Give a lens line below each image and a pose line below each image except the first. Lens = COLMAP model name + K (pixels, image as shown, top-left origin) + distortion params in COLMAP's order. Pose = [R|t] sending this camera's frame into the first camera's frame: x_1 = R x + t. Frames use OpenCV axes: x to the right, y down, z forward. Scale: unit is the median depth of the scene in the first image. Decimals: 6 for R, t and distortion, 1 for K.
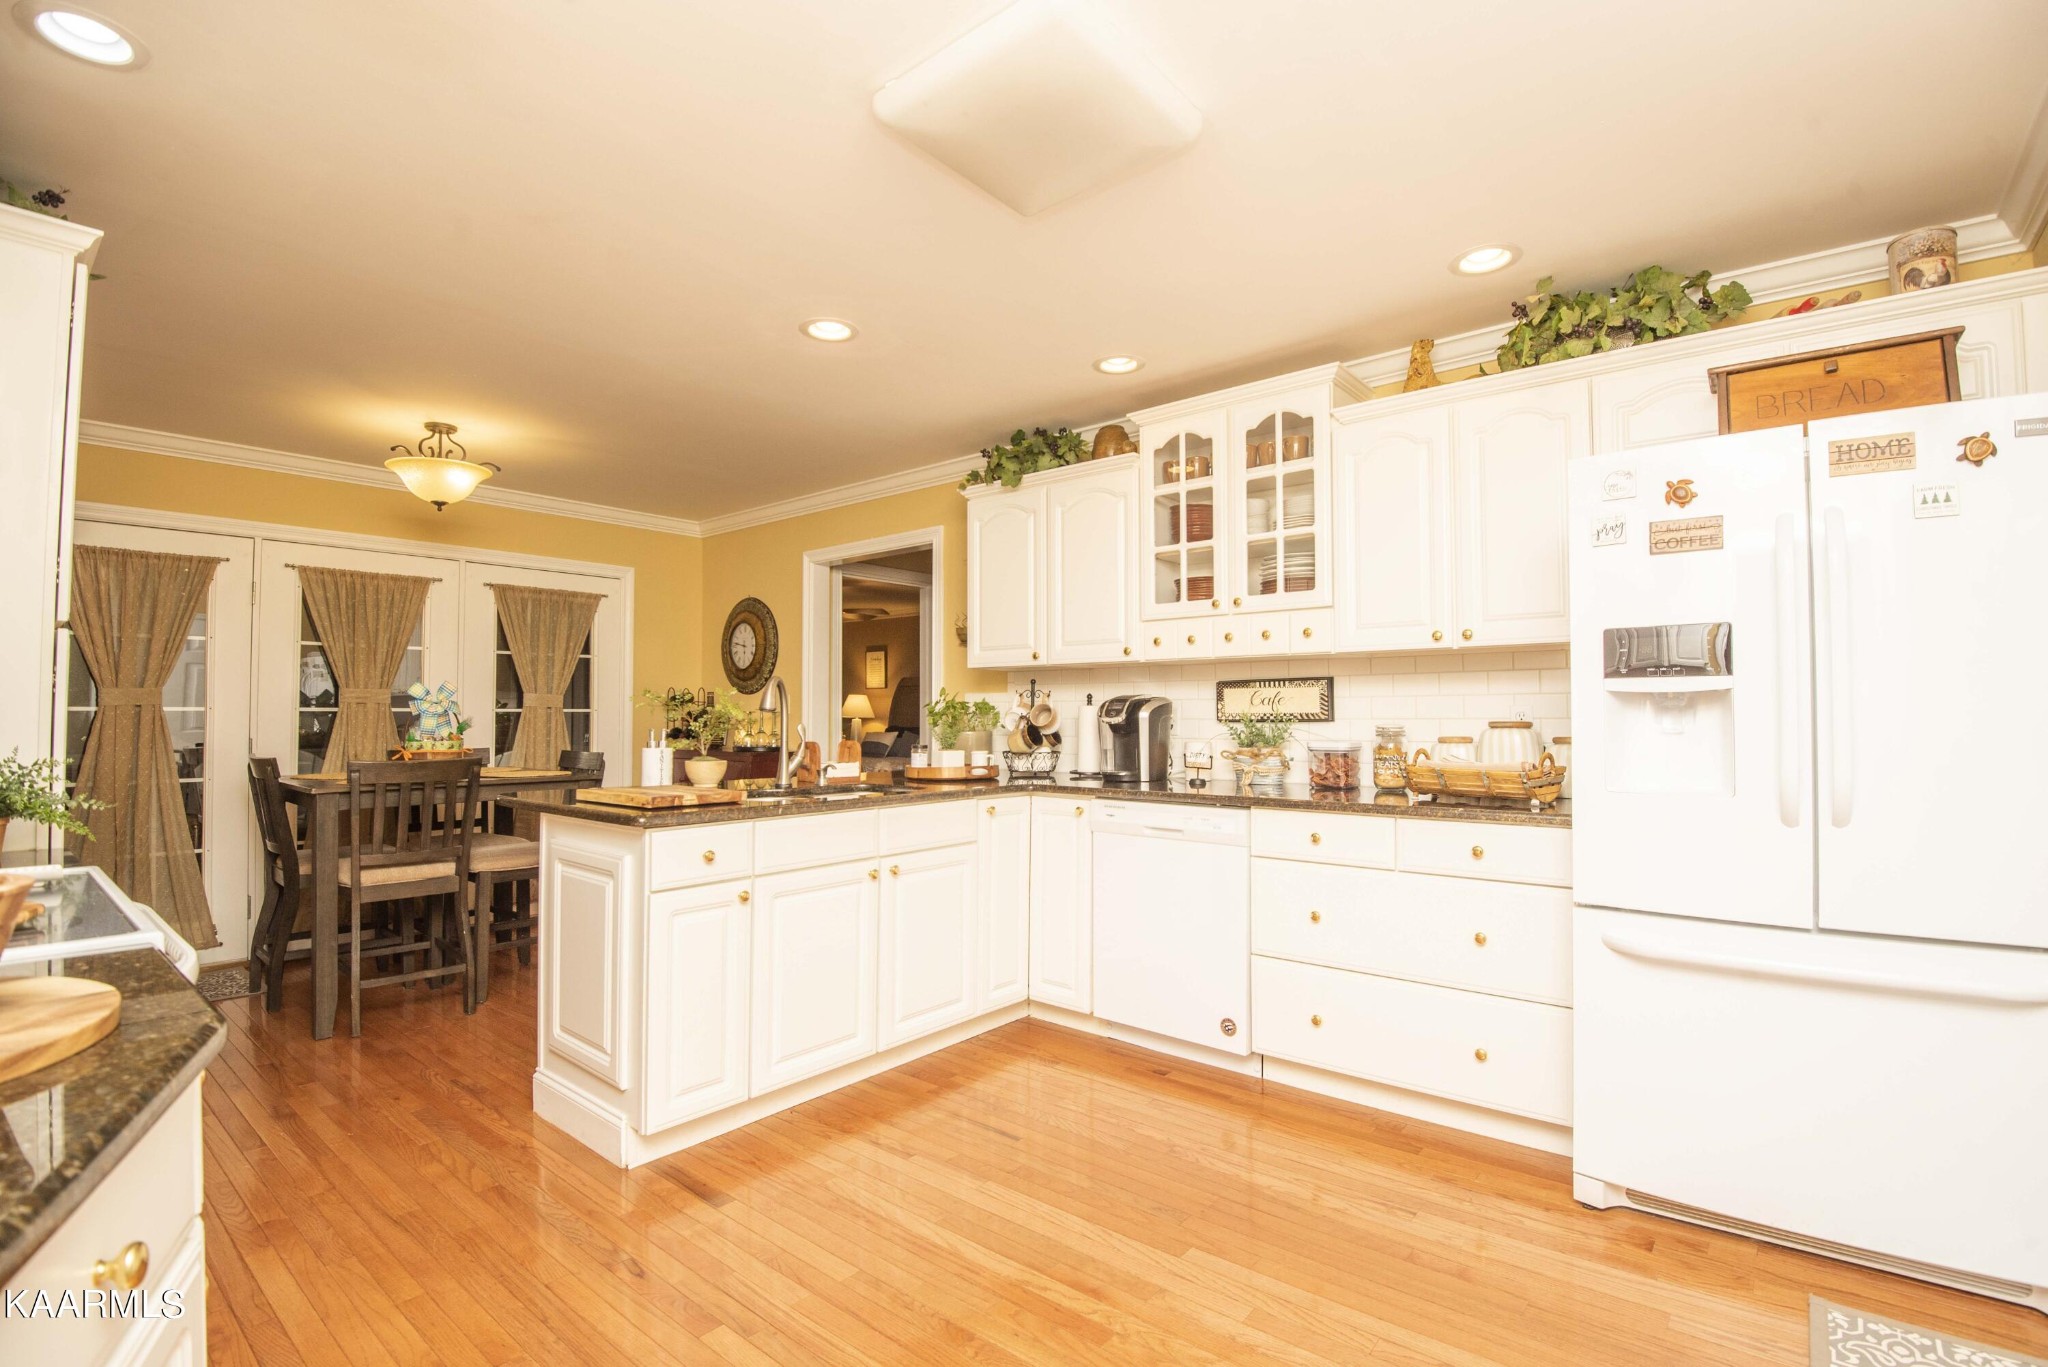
lens RADIAL K [[928.7, 0, 1036.4], [0, 928.7, 690.9], [0, 0, 1]] dist [-0.012596, -0.017509]
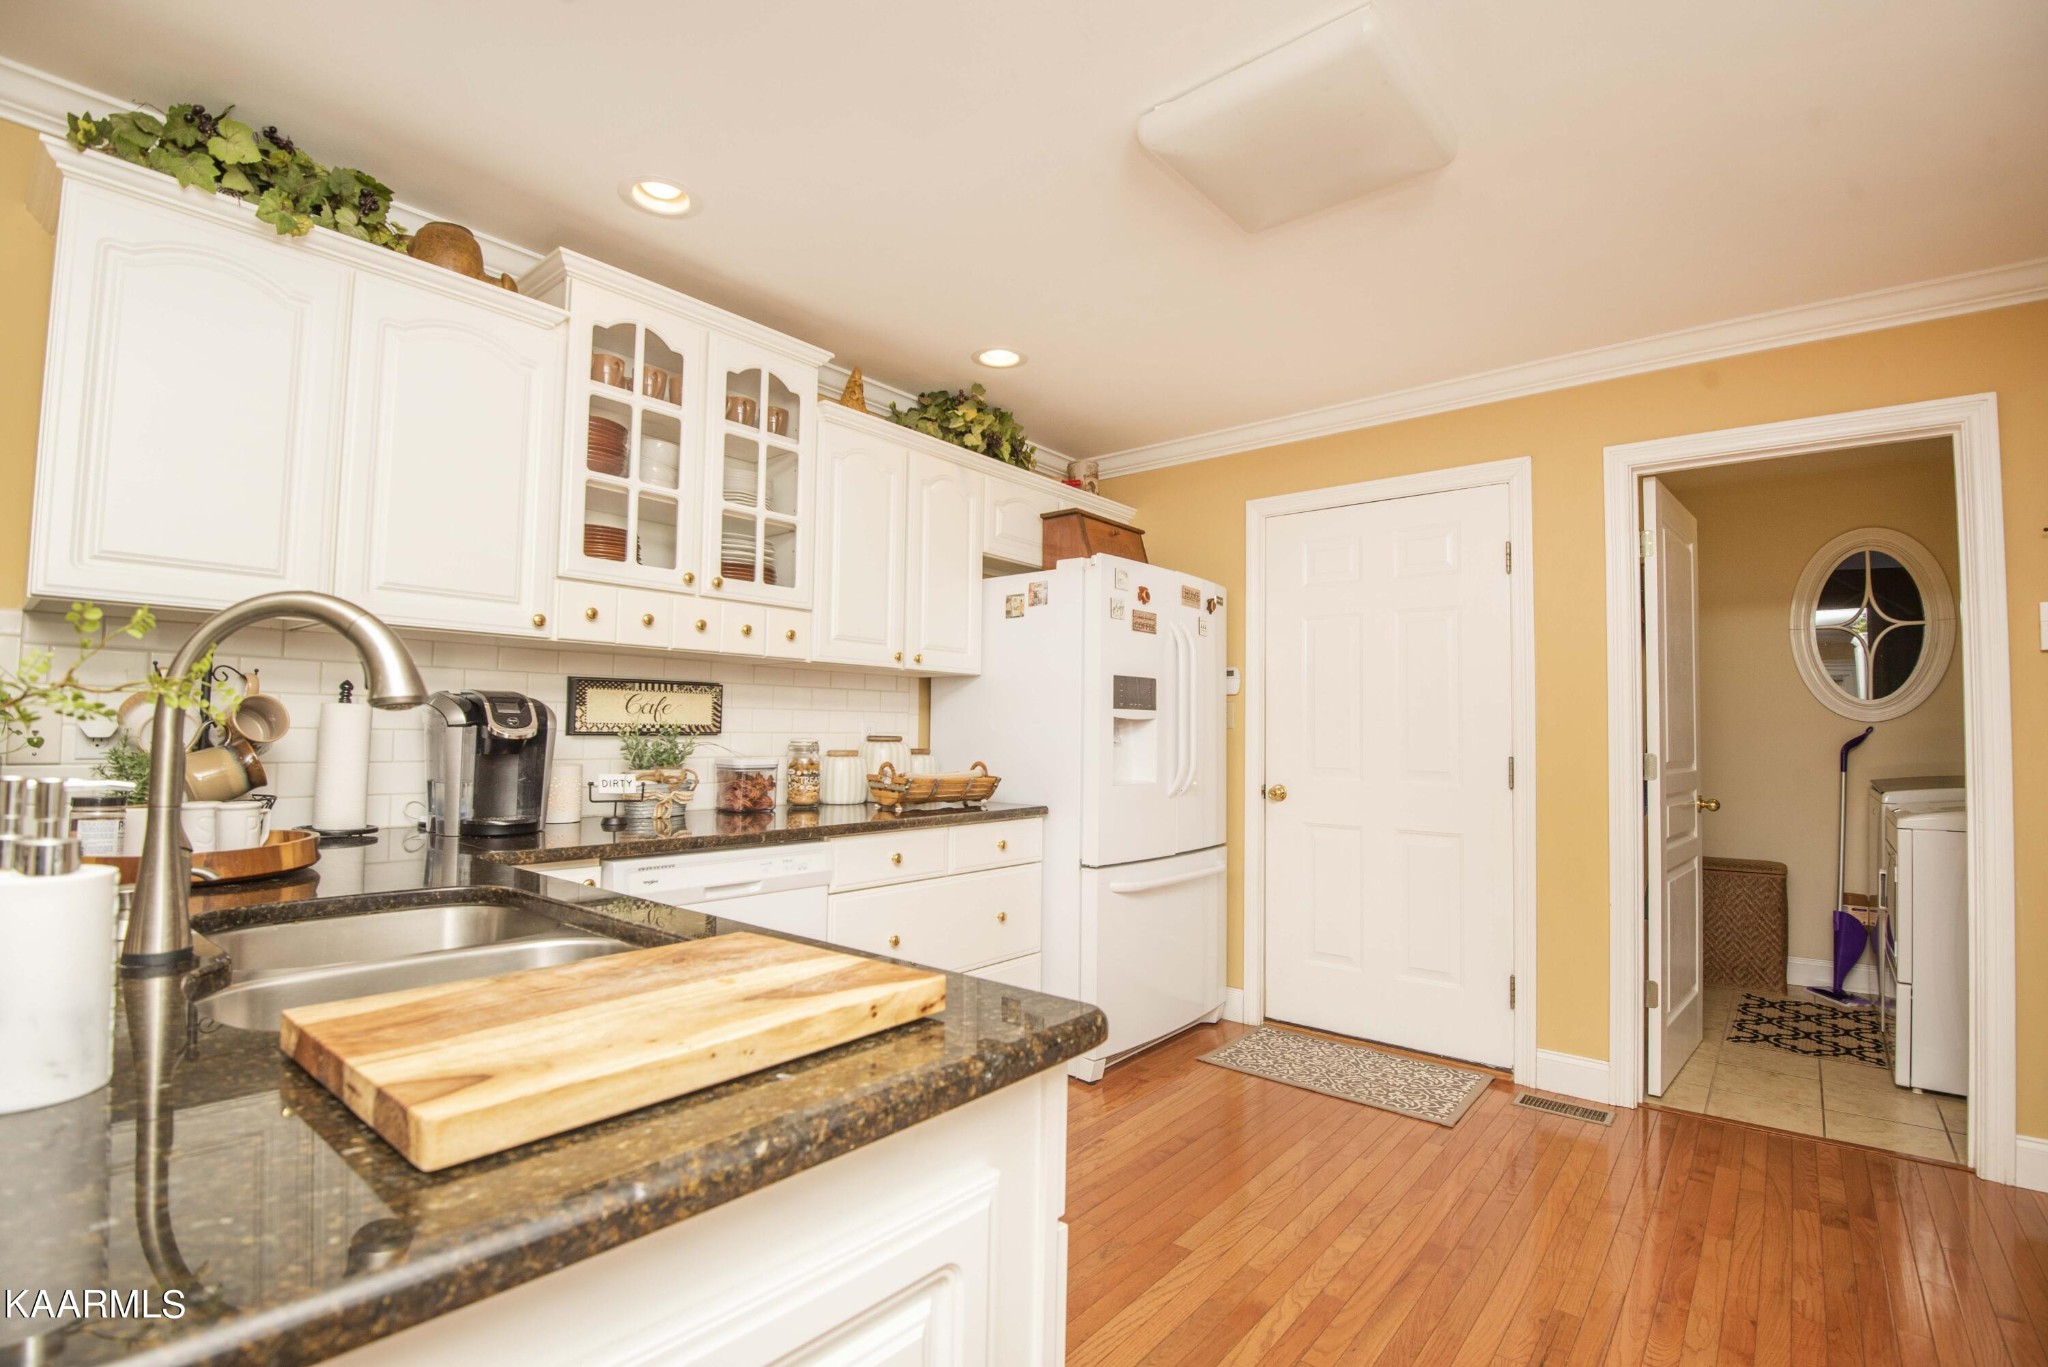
lens RADIAL K [[928.7, 0, 1036.4], [0, 928.7, 690.9], [0, 0, 1]] dist [-0.012596, -0.017509]
pose [[0.002078, 0.046683, 0.998908, -0.532275], [-0.039746, 0.998124, -0.046564, 0.019866], [-0.999208, -0.039606, 0.003929, 0.690741]]
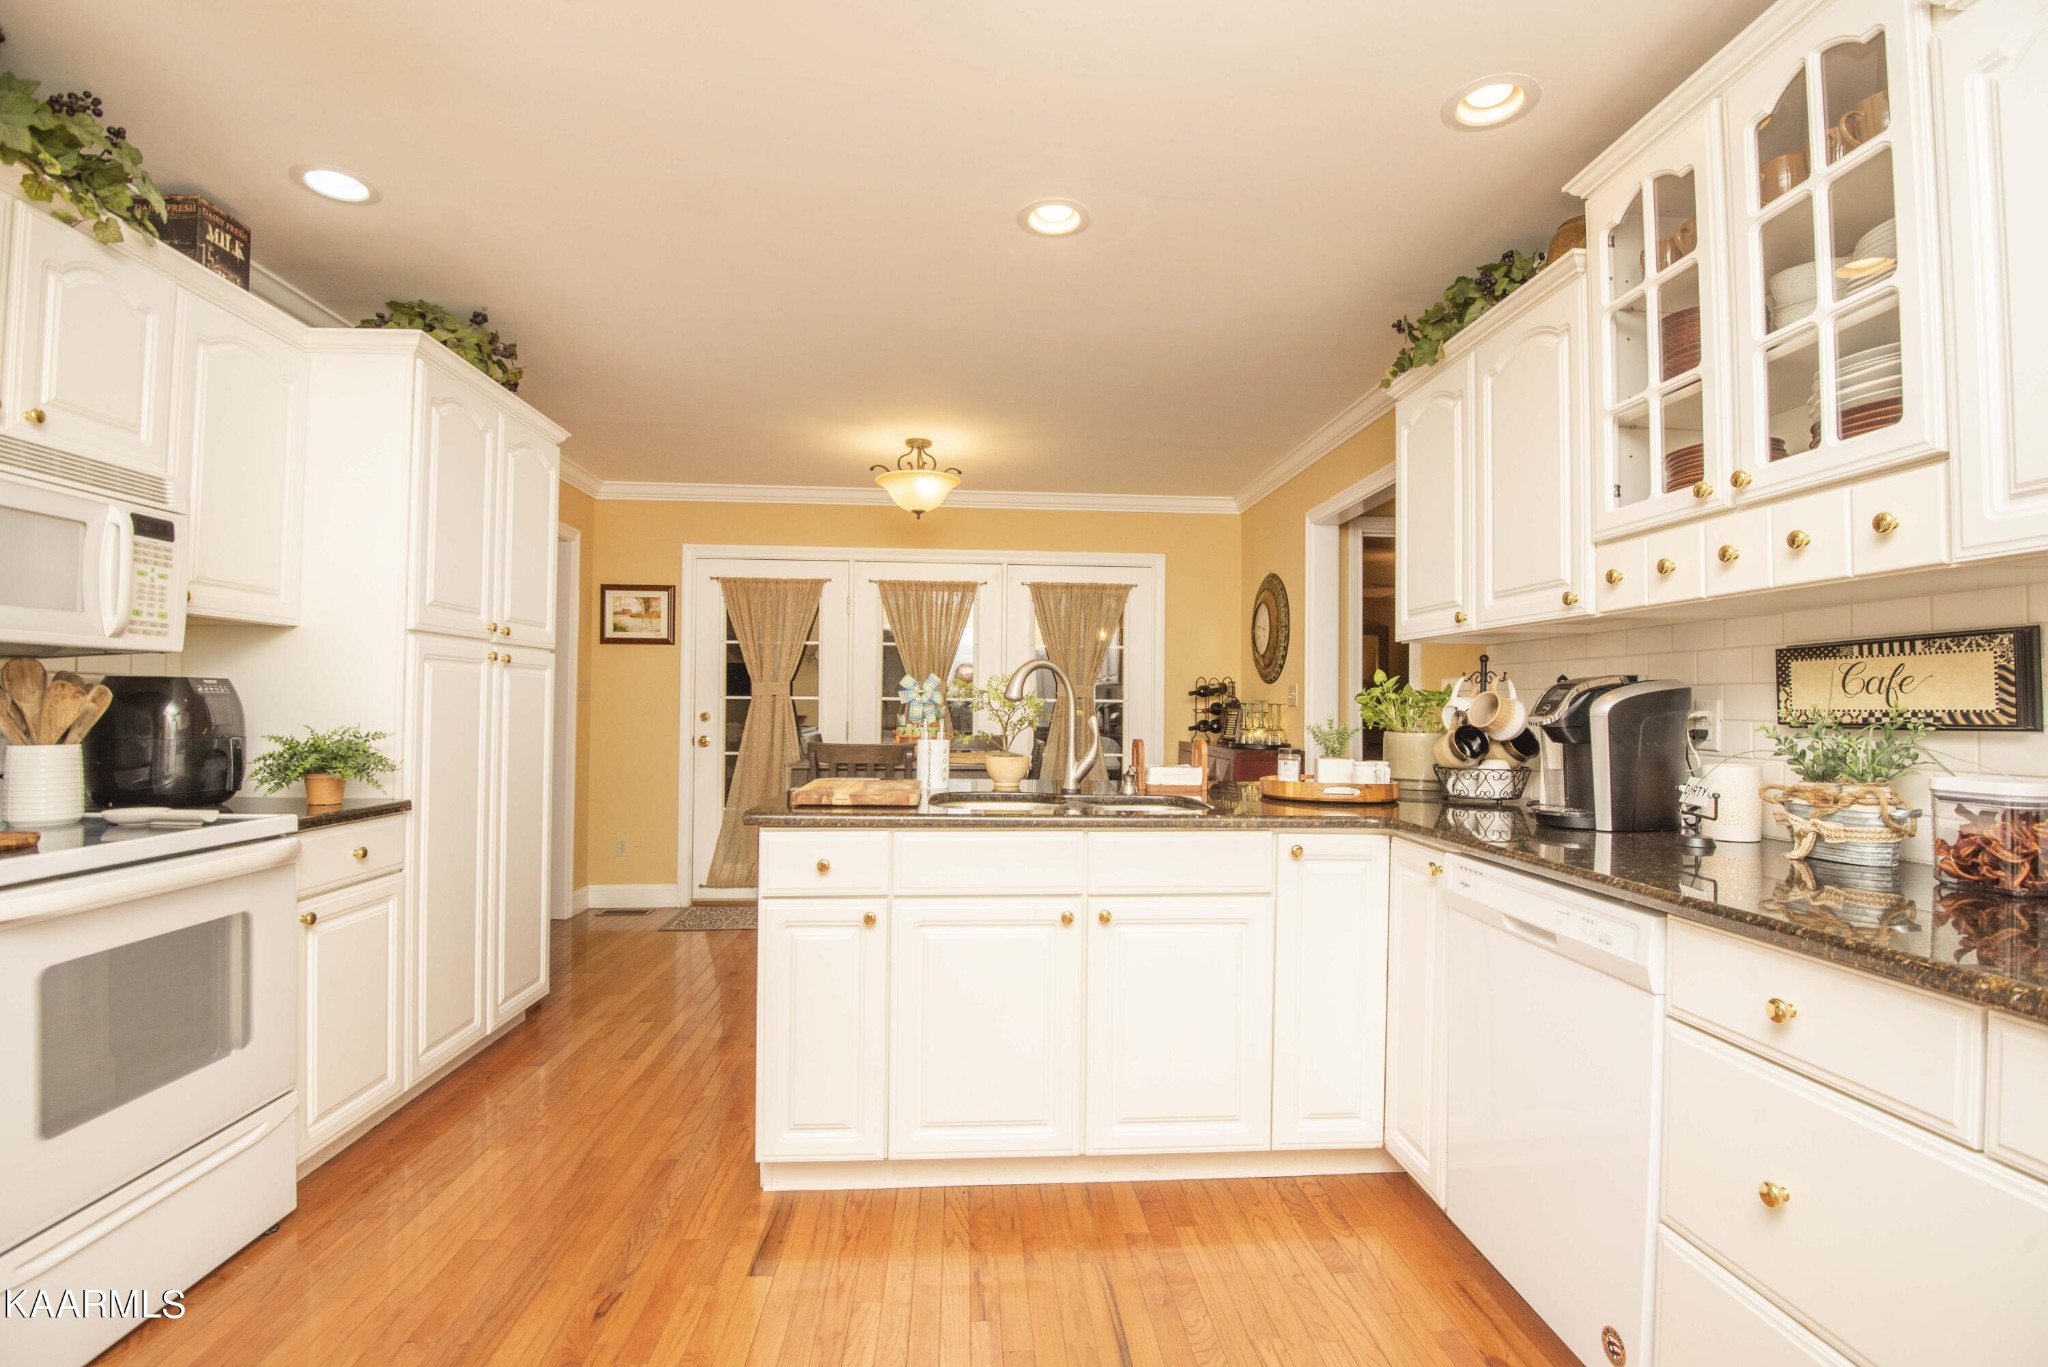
lens RADIAL K [[928.7, 0, 1036.4], [0, 928.7, 690.9], [0, 0, 1]] dist [-0.012596, -0.017509]
pose [[0.691892, -0.002410, -0.721997, 0.292704], [0.007341, 0.999966, 0.003697, 0.009065], [0.721964, -0.007858, 0.691886, 0.385514]]
